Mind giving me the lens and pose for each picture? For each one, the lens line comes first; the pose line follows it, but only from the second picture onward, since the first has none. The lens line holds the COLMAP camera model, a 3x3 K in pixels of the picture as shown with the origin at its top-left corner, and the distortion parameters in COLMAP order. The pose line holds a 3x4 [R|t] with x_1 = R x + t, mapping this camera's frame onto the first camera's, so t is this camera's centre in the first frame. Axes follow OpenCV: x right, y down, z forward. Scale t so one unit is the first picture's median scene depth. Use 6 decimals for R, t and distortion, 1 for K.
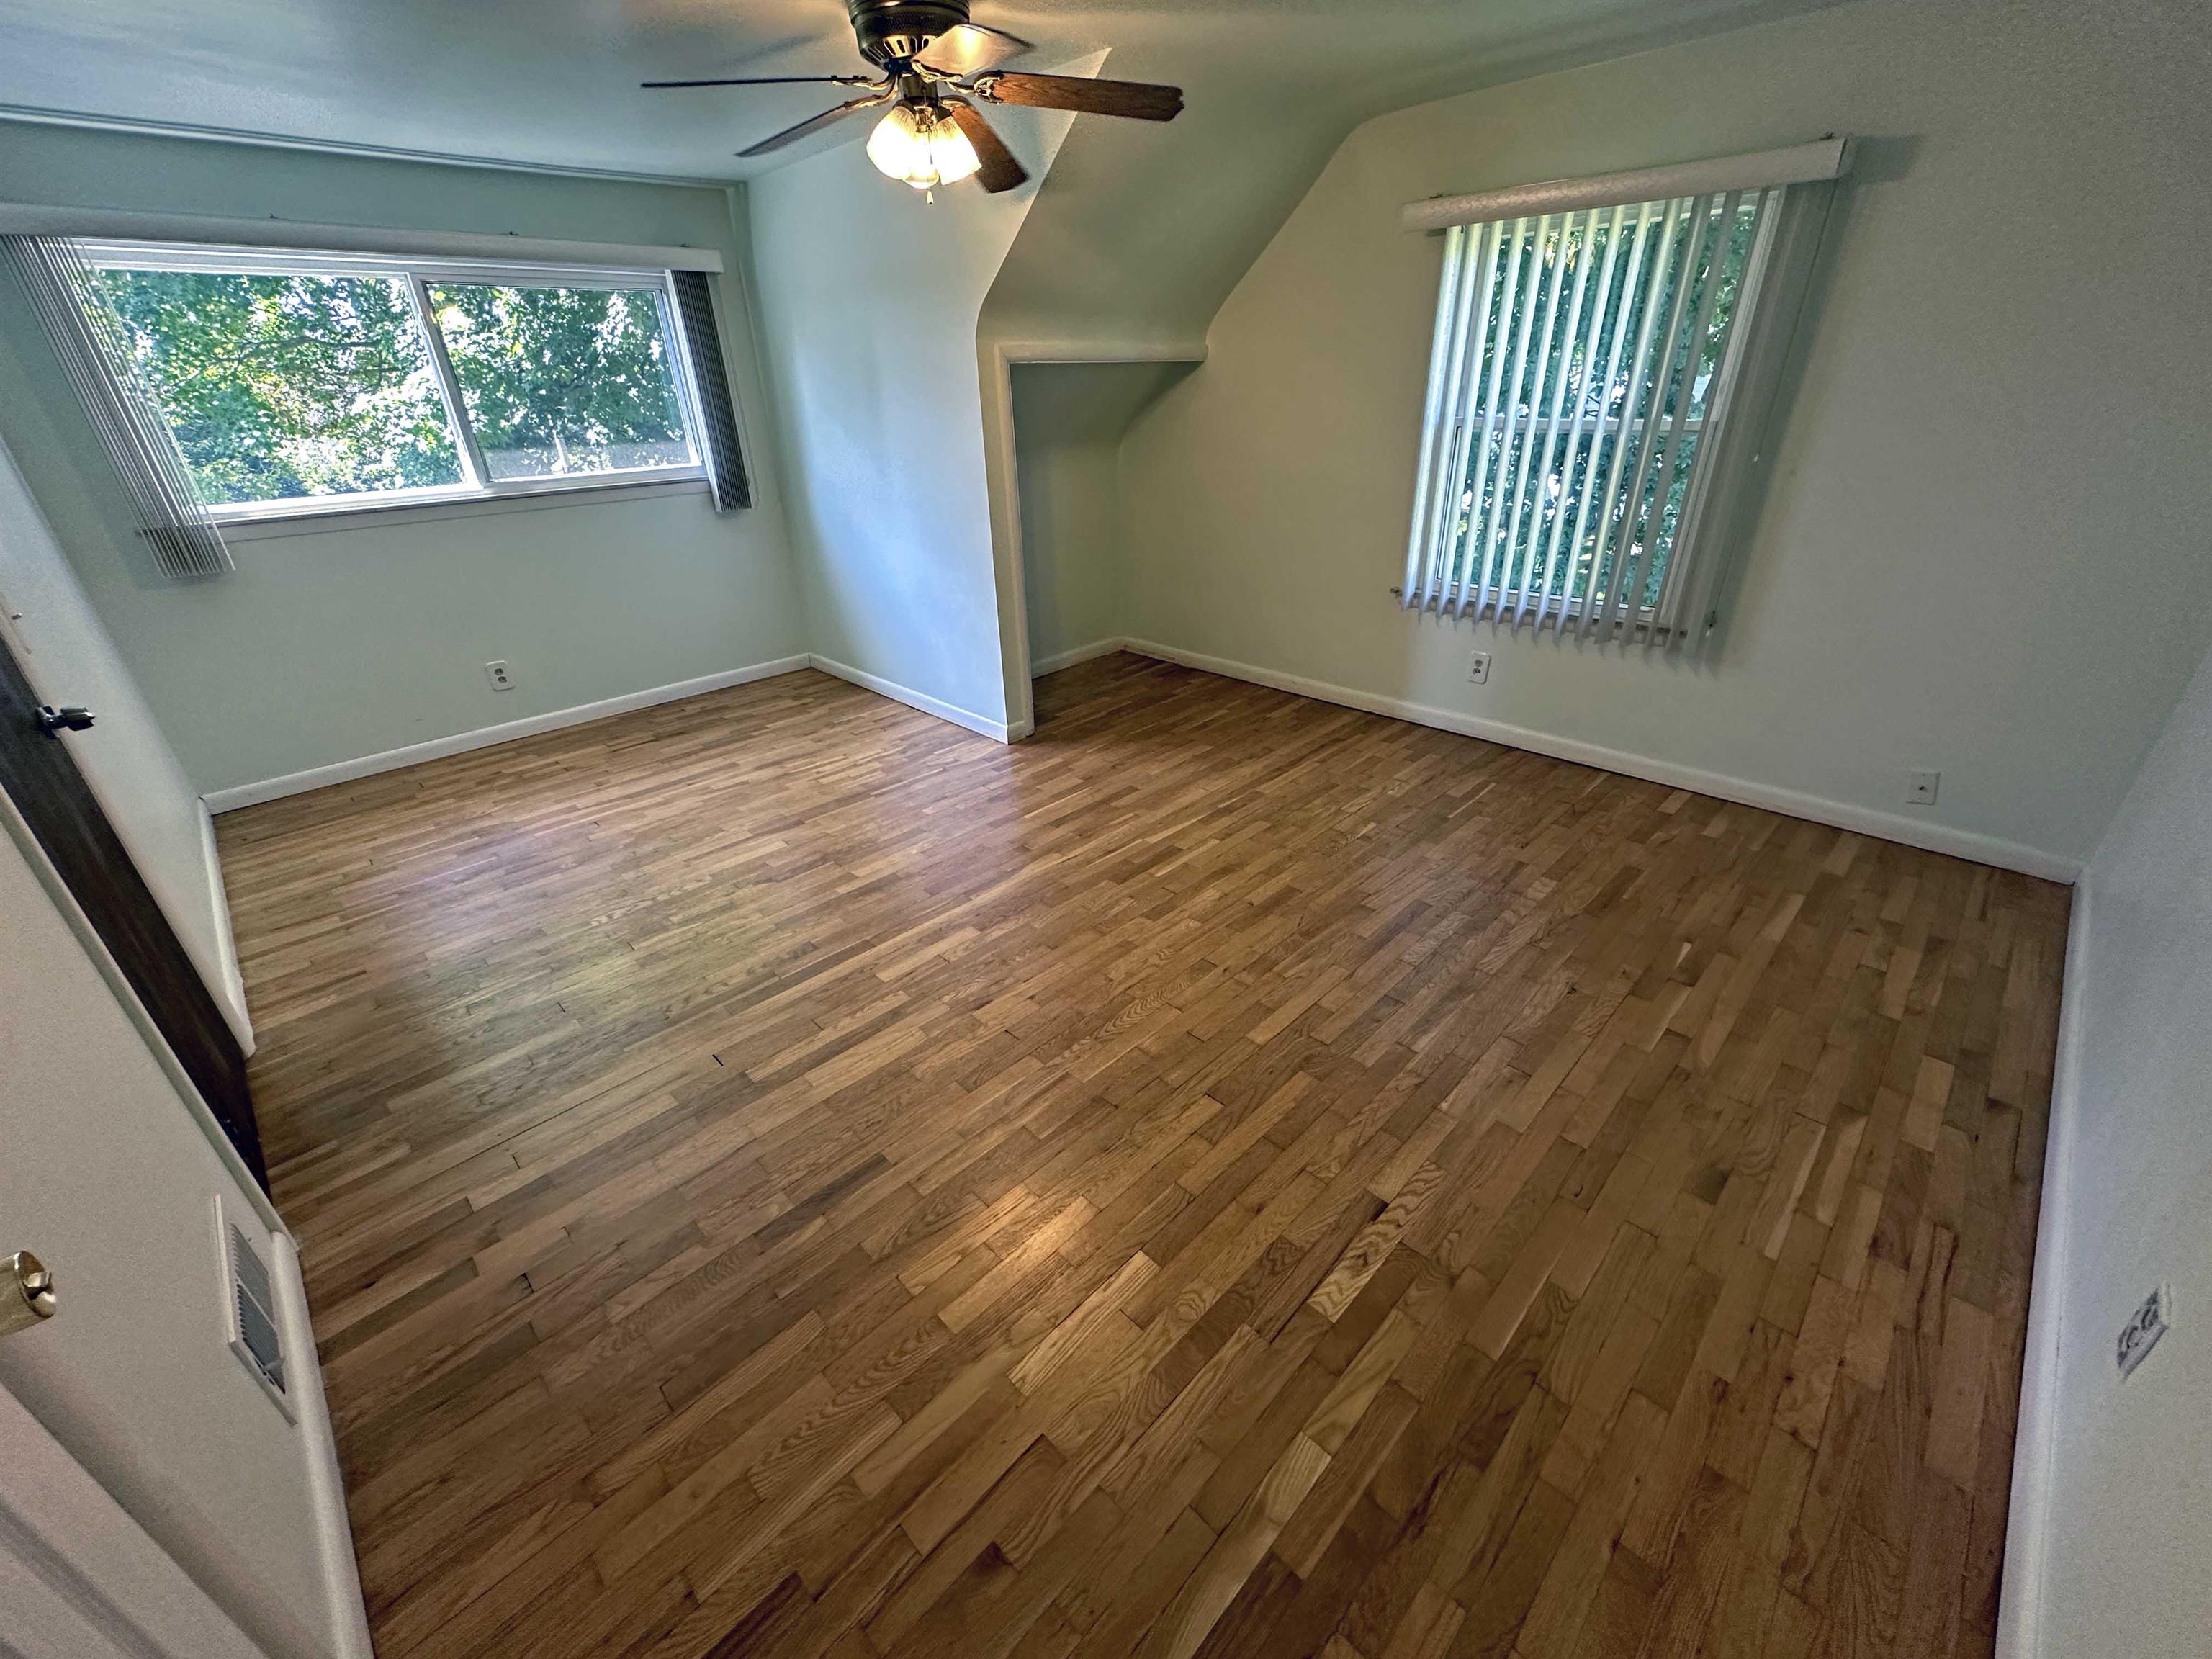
lens RADIAL K [[884.0, 0, 1108.2], [0, 884.0, 827.7], [0, 0, 1]] dist [-0.001897, -0.000441]
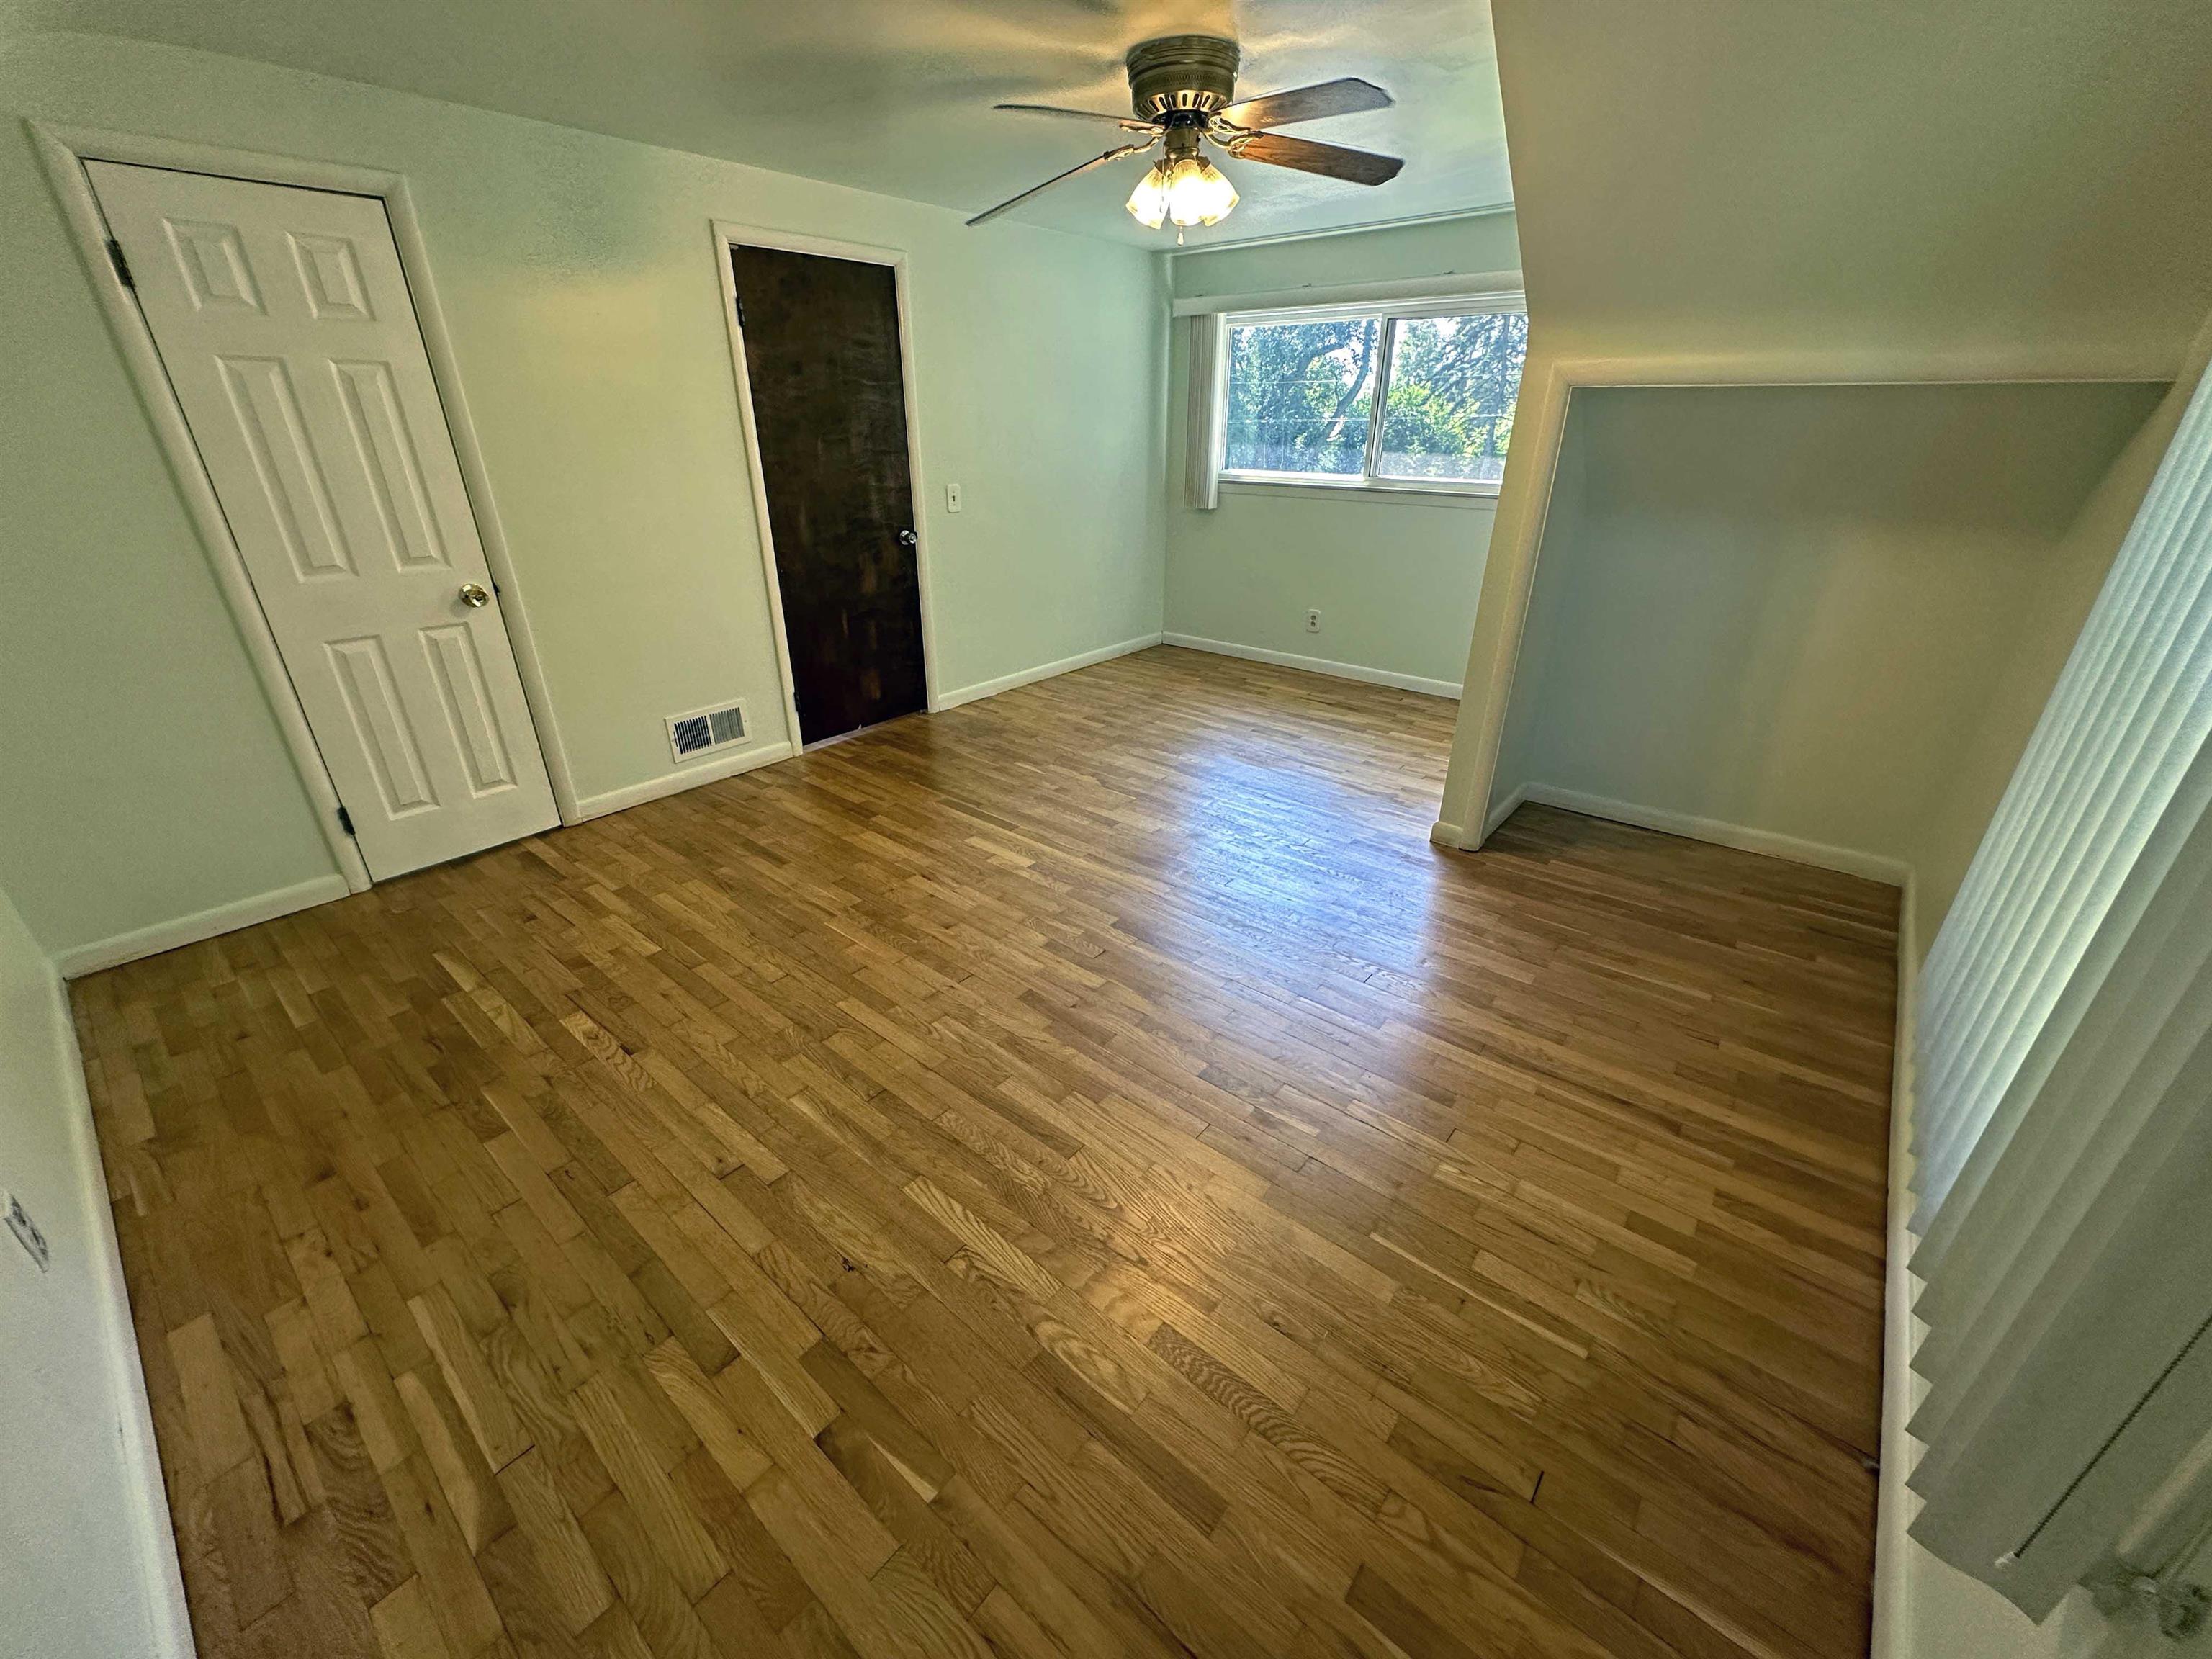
lens RADIAL K [[884.0, 0, 1106.2], [0, 884.0, 826.6], [0, 0, 1]] dist [-0.001897, -0.000441]
pose [[0.087502, 0.450946, -0.888252, 0.649734], [-0.455441, 0.811133, 0.366929, -0.297535], [0.885955, 0.372439, 0.276355, 0.541445]]
